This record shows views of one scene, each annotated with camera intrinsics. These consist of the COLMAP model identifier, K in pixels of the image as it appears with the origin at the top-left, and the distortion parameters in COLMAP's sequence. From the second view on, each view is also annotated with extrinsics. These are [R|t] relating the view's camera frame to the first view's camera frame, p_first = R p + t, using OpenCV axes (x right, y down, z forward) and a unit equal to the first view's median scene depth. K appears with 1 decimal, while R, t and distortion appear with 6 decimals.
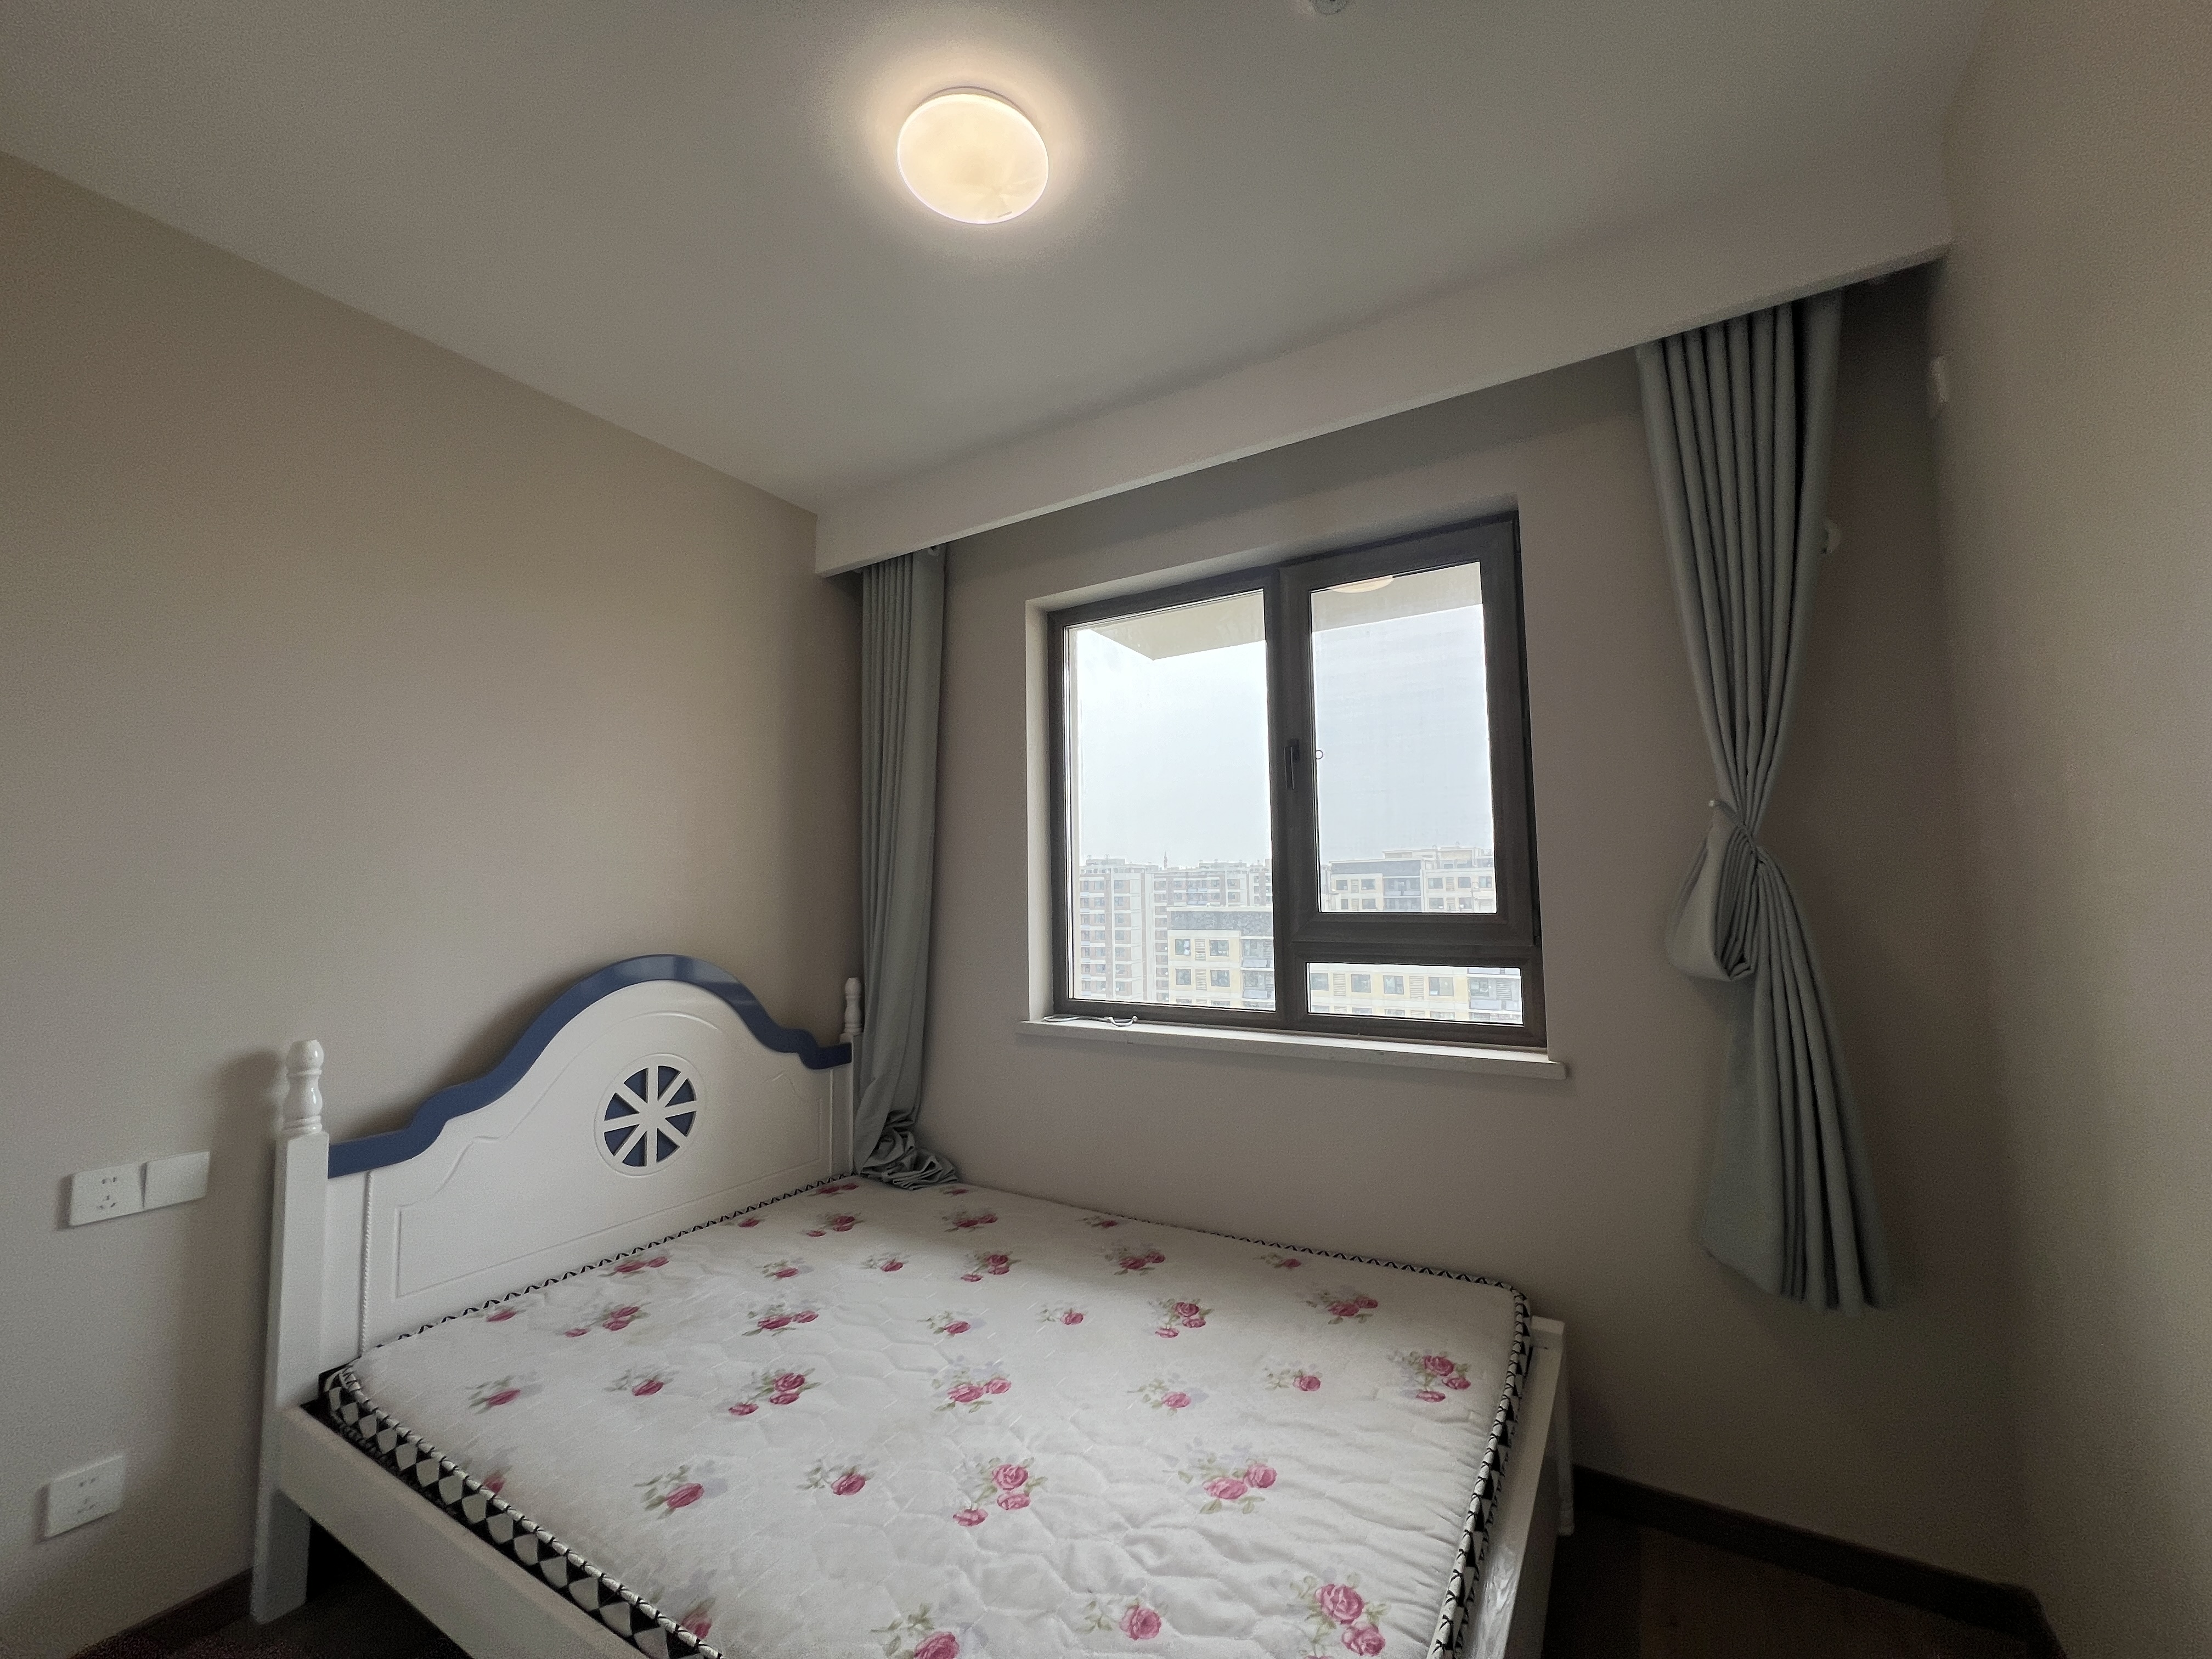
lens RADIAL K [[889.1, 0, 1103.9], [0, 889.1, 820.1], [0, 0, 1]] dist [-0.000654, 0.000321]
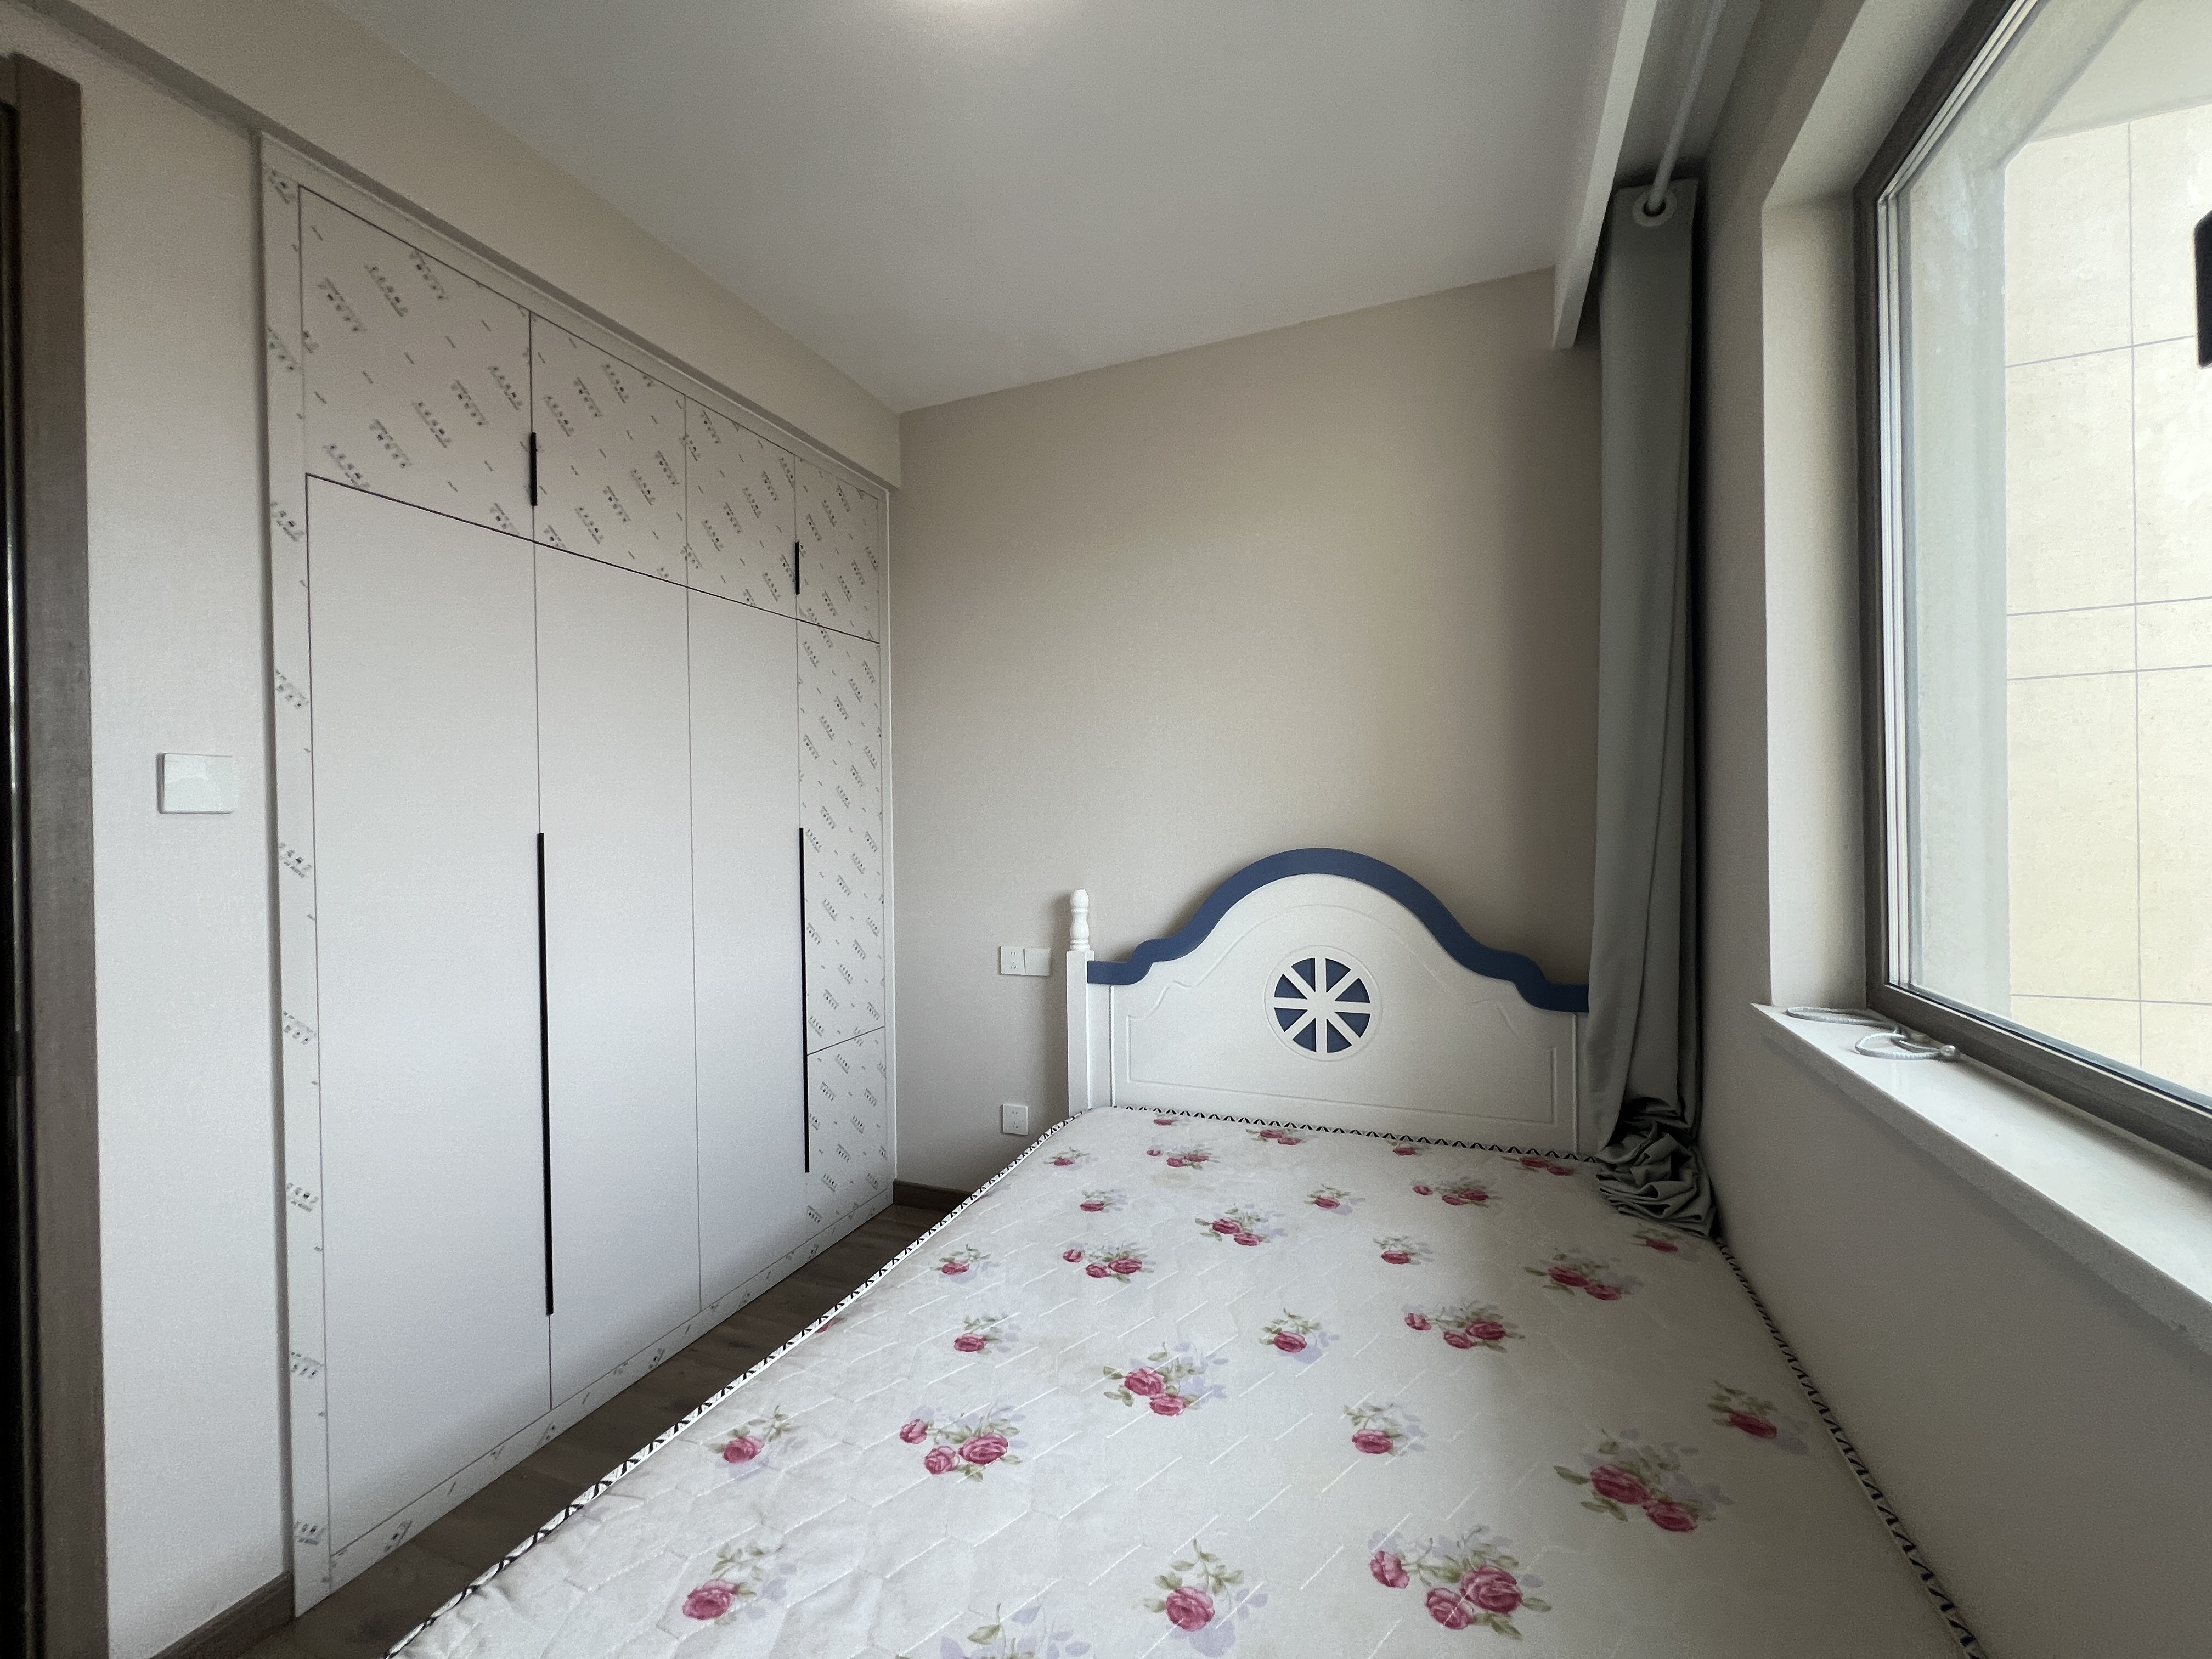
lens RADIAL K [[889.1, 0, 1103.9], [0, 889.1, 820.1], [0, 0, 1]] dist [-0.000654, 0.000321]
pose [[0.159044, 0.013082, -0.987185, 0.464194], [0.094494, 0.995120, 0.028411, 0.072495], [0.982739, -0.097801, 0.157032, 0.638187]]
